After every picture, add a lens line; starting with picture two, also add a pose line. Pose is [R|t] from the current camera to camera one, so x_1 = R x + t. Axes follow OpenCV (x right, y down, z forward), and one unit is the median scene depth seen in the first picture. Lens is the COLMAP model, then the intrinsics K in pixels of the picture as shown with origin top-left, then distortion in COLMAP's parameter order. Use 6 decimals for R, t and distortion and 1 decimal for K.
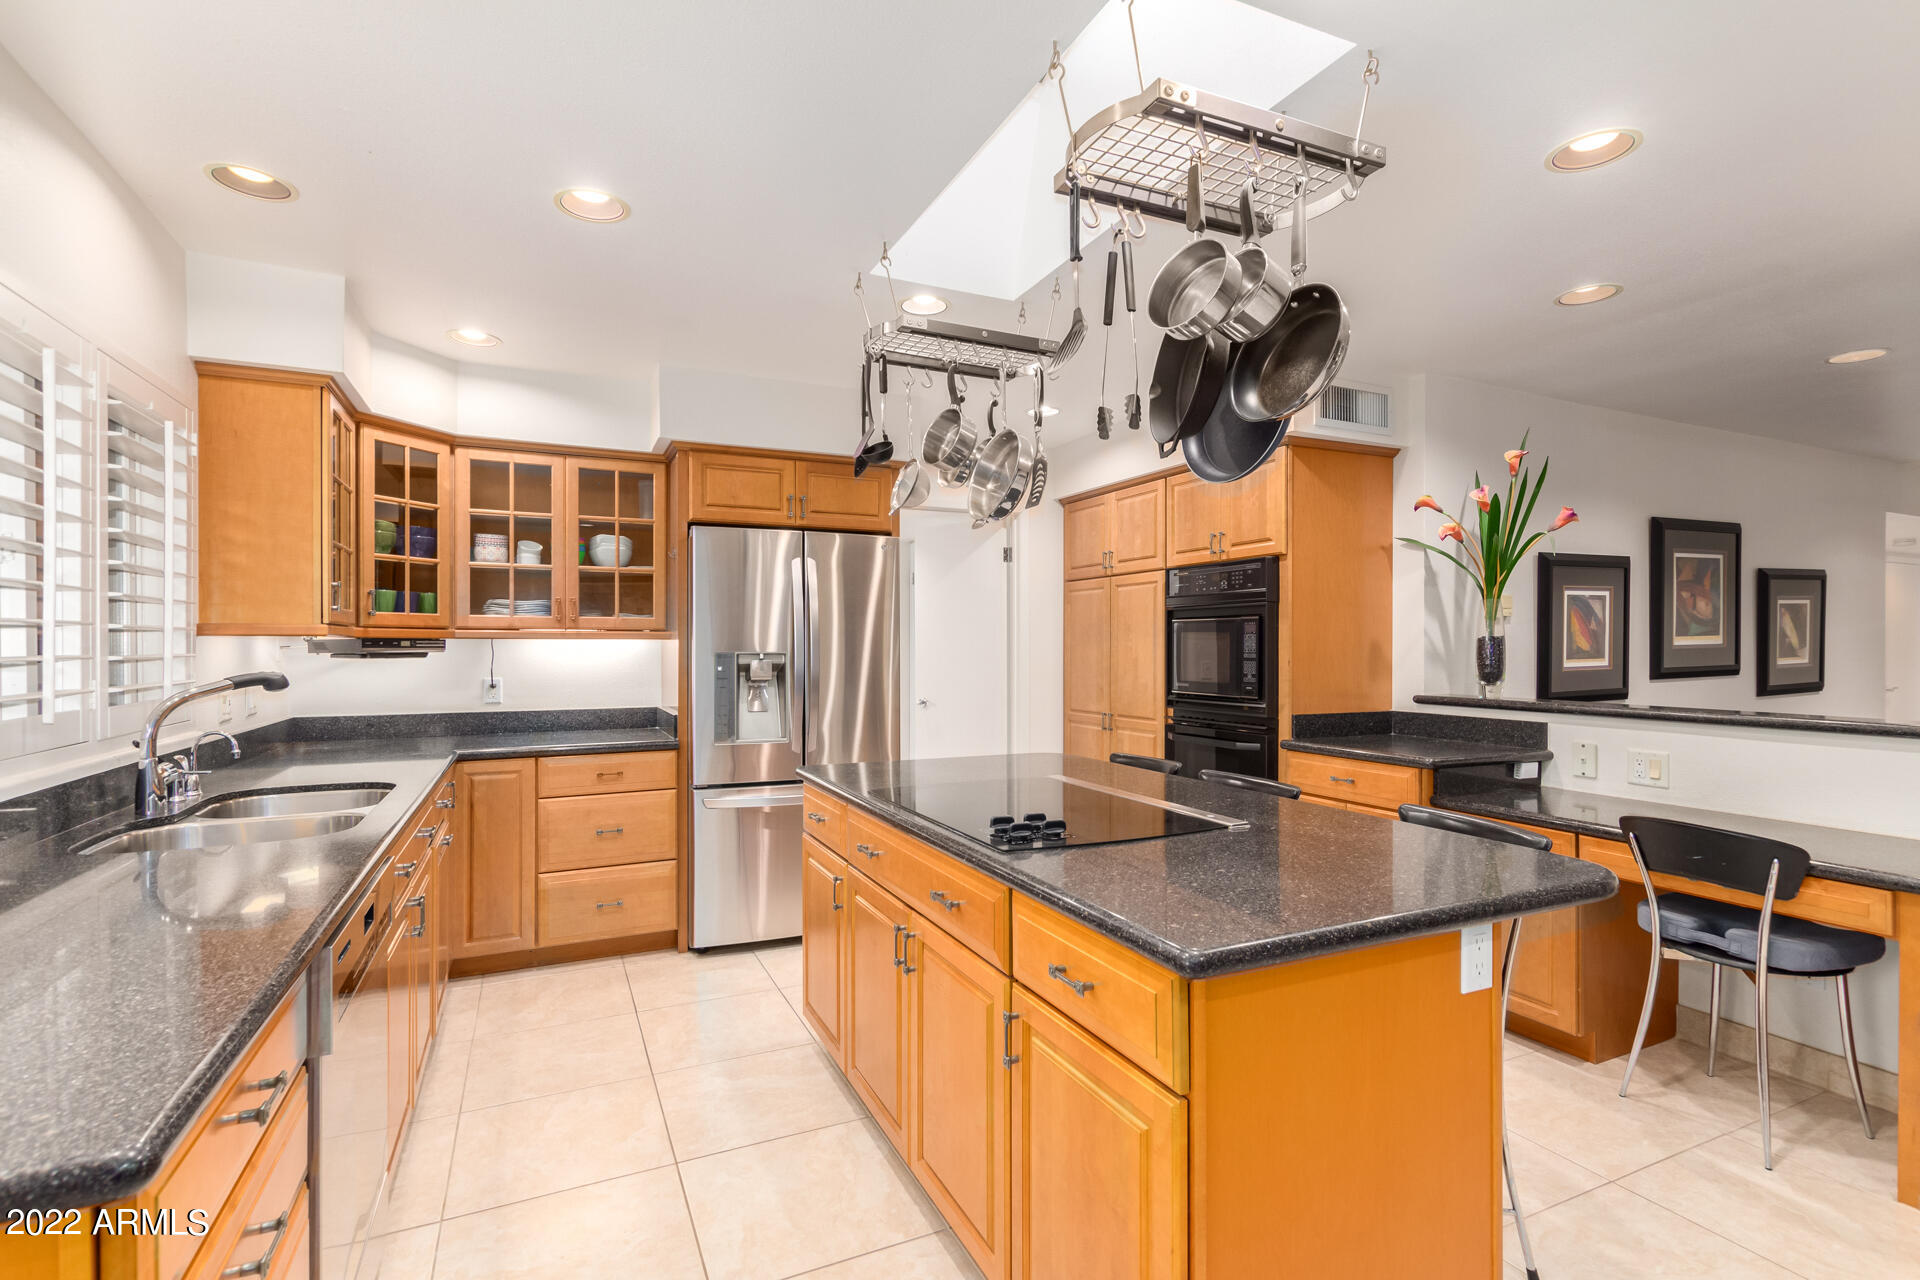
lens RADIAL K [[913.4, 0, 970.2], [0, 913.4, 640.8], [0, 0, 1]] dist [0.005704, -0.002068]
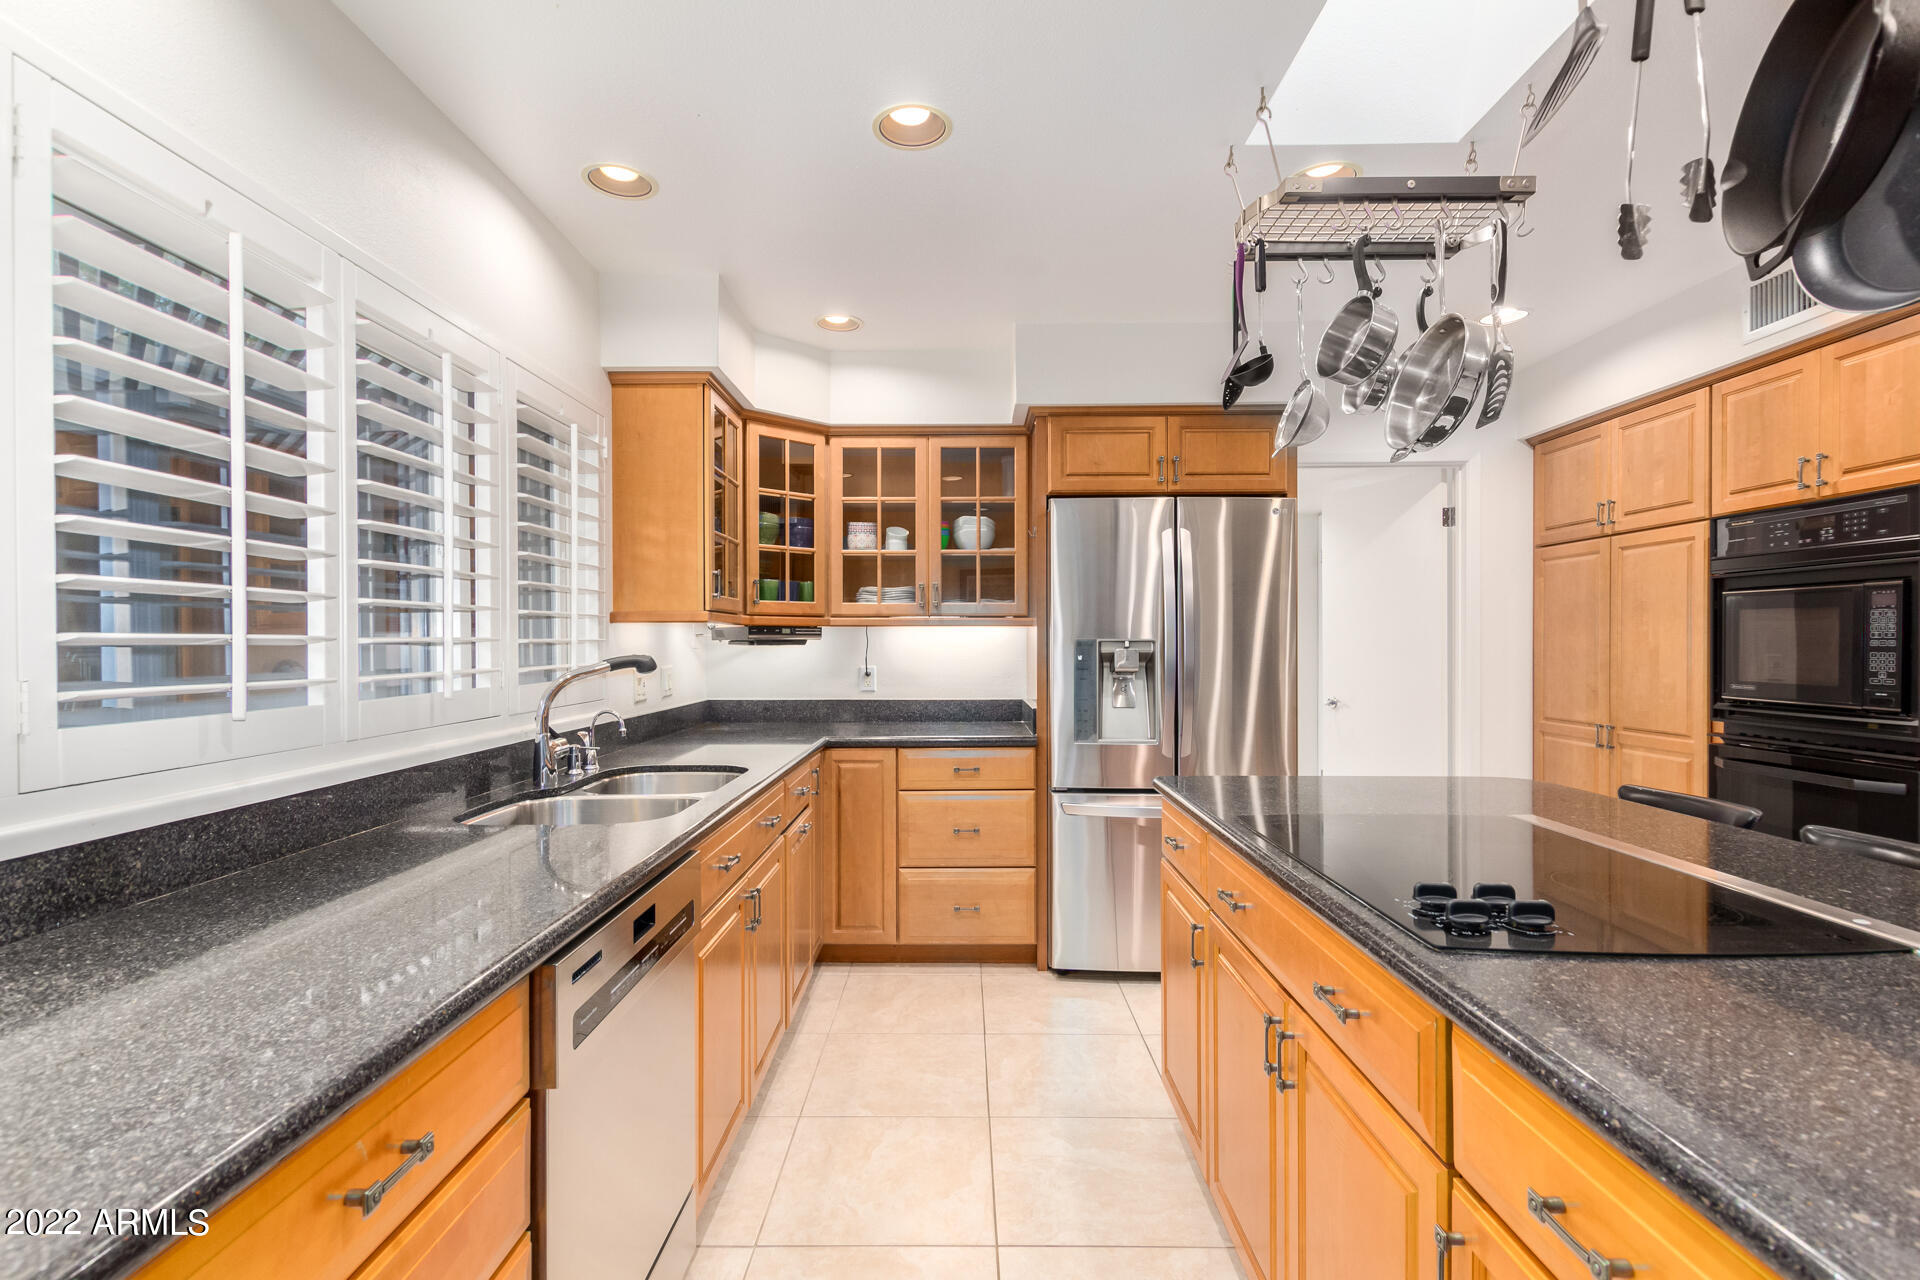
lens RADIAL K [[913.4, 0, 961.5], [0, 913.4, 643.5], [0, 0, 1]] dist [0.005704, -0.002068]
pose [[0.900248, 0.000025, -0.435377, 0.008799], [0.002931, 0.999977, 0.006117, 0.011279], [0.435367, -0.006783, 0.900227, 0.159765]]
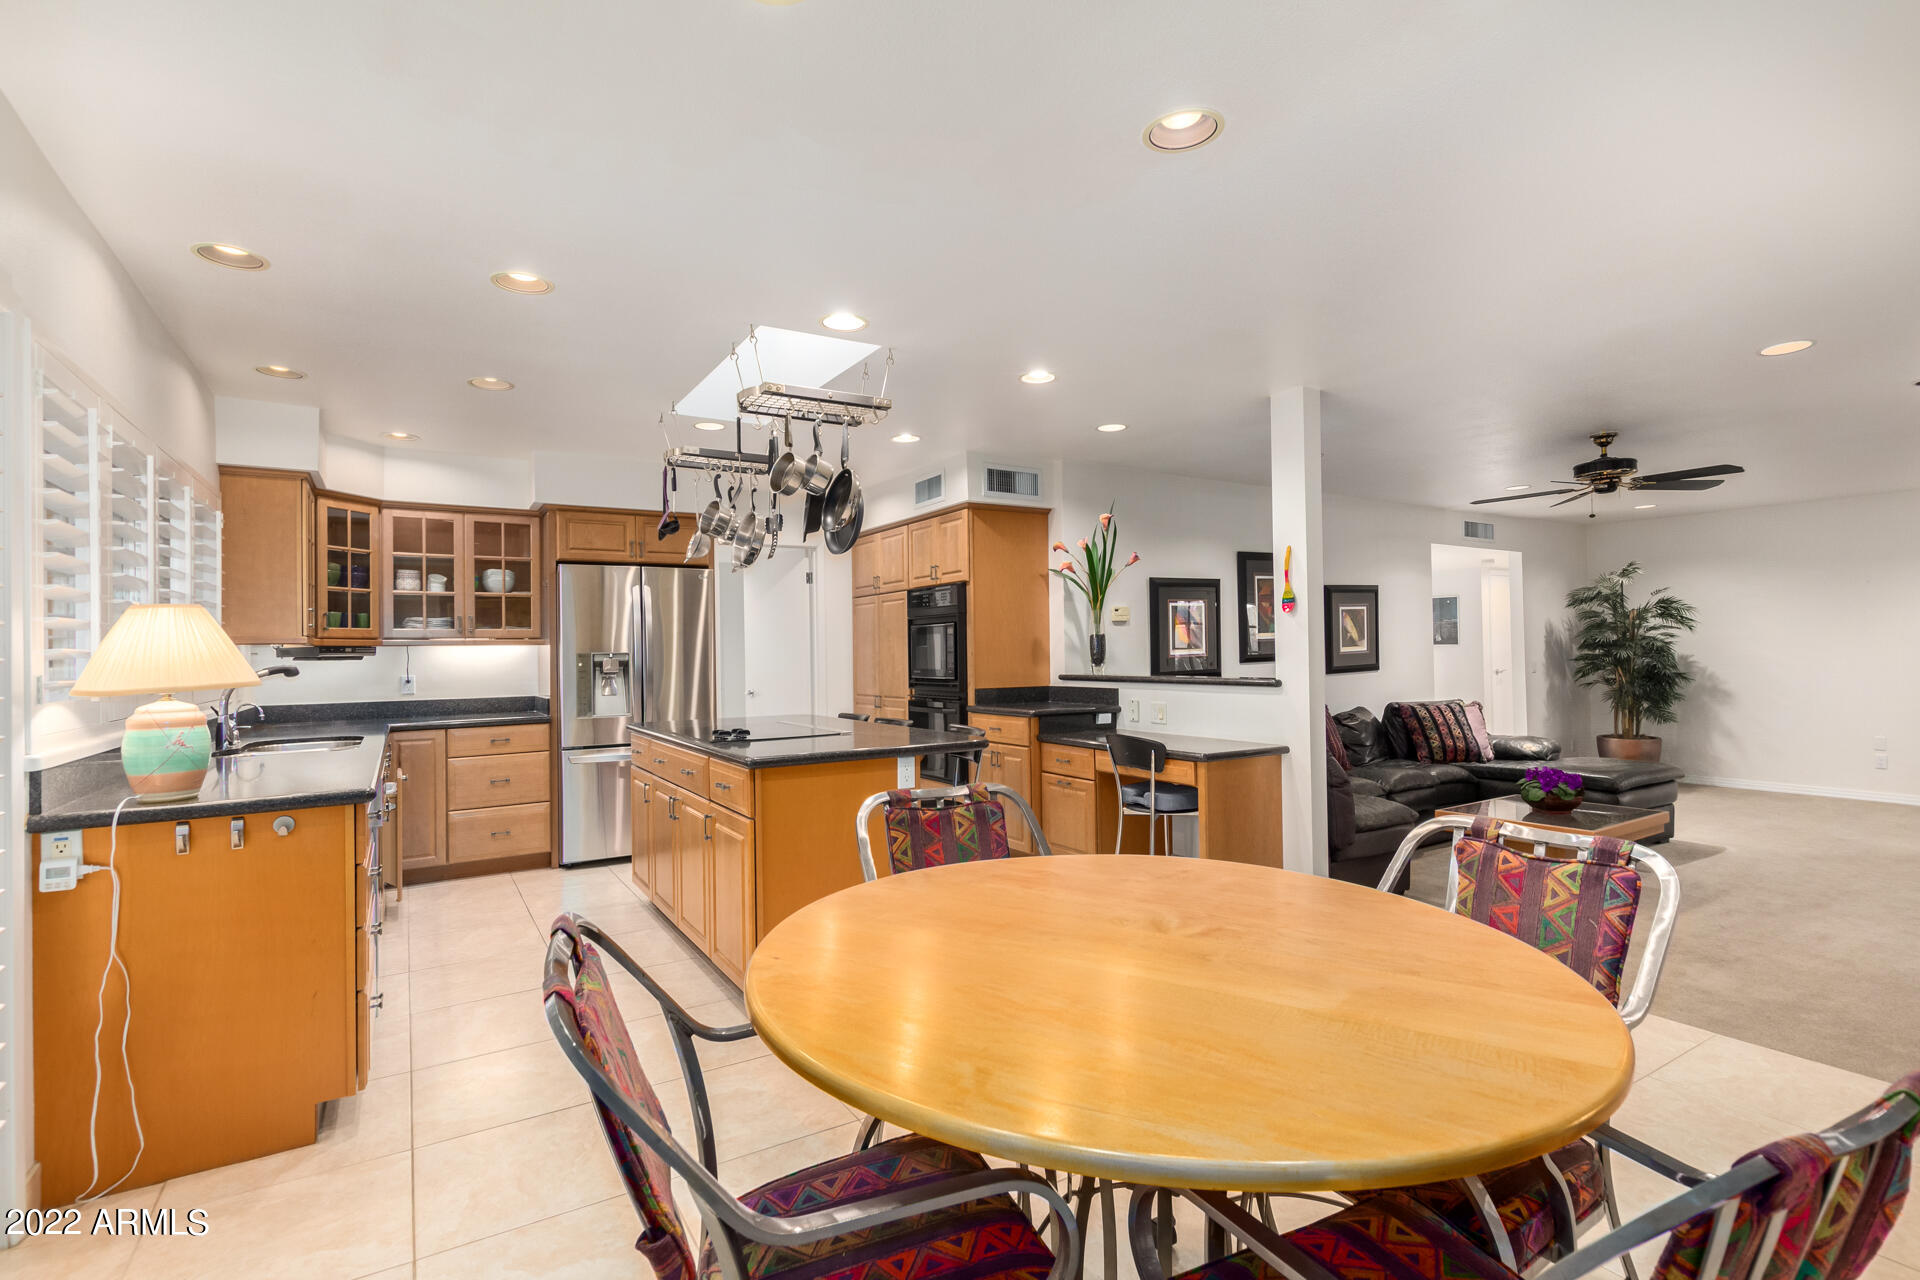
lens RADIAL K [[913.4, 0, 944.7], [0, 913.4, 634.8], [0, 0, 1]] dist [0.005704, -0.002068]
pose [[0.996065, -0.013417, 0.087603, 0.172087], [0.014668, 0.999799, -0.013648, 0.012558], [-0.087402, 0.014880, 0.996062, -0.479761]]
